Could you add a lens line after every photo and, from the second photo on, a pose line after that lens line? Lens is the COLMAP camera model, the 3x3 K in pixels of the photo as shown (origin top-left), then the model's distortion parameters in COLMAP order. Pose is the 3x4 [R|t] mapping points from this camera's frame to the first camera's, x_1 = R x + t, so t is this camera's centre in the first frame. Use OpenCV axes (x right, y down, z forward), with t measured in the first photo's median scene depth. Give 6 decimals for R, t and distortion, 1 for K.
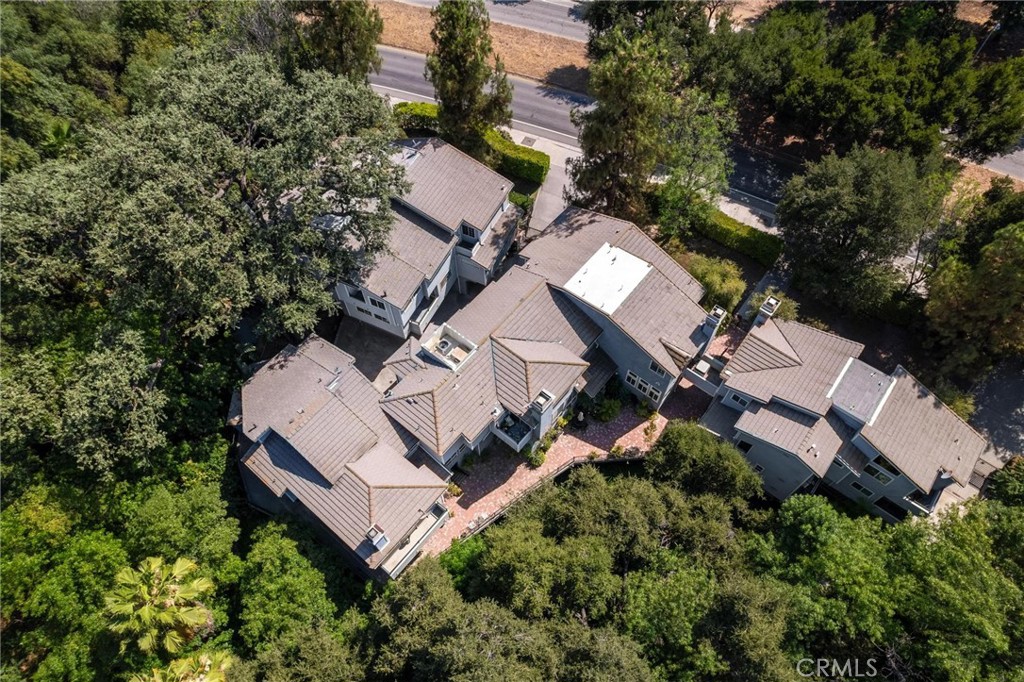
lens RADIAL K [[677.4, 0, 523.4], [0, 677.4, 341.0], [0, 0, 1]] dist [-0.029514, -0.000320]
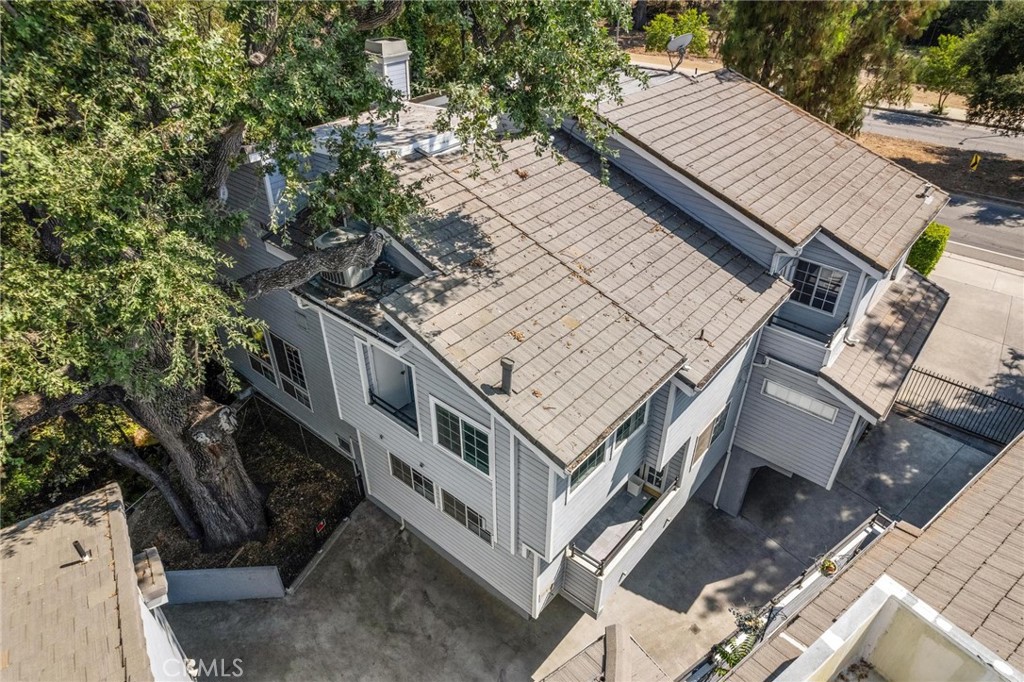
lens RADIAL K [[639.2, 0, 512.0], [0, 639.2, 341.0], [0, 0, 1]] dist [-0.003690, -0.001050]
pose [[0.963631, 0.148073, -0.222461, -0.150558], [-0.226919, 0.893071, -0.388499, -0.001294], [0.141147, 0.424850, 0.894192, 0.770635]]
